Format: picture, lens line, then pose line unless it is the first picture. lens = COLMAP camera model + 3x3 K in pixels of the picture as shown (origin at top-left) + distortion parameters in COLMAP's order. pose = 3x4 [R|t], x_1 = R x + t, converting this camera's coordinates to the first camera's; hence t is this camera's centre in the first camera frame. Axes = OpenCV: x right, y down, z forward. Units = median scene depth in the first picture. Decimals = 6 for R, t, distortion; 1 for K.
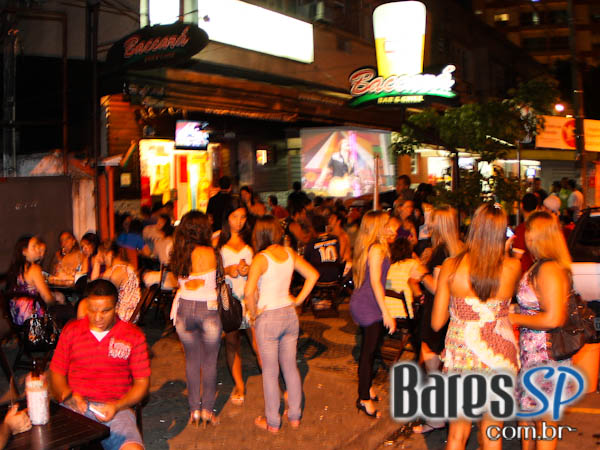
lens RADIAL K [[718.0, 0, 300.0], [0, 718.0, 225.0], [0, 0, 1]] dist [-0.412545, 0.008395]
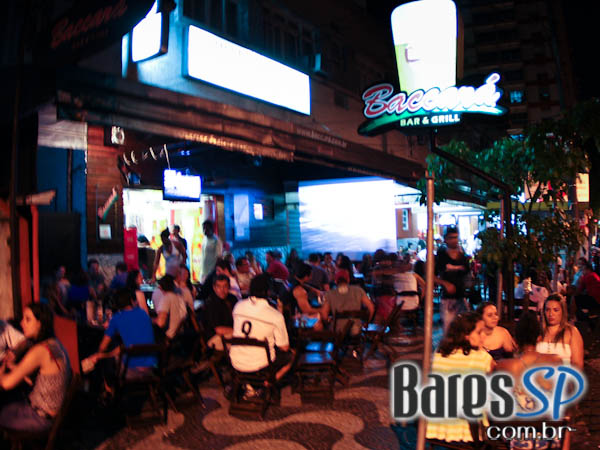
lens RADIAL K [[562.3, 0, 300.0], [0, 562.3, 225.0], [0, 0, 1]] dist [-0.408770, 0.011684]
pose [[0.999966, -0.007248, 0.003810, -0.000694], [0.007557, 0.996043, -0.088545, -0.010977], [-0.003153, 0.088571, 0.996065, 0.315530]]
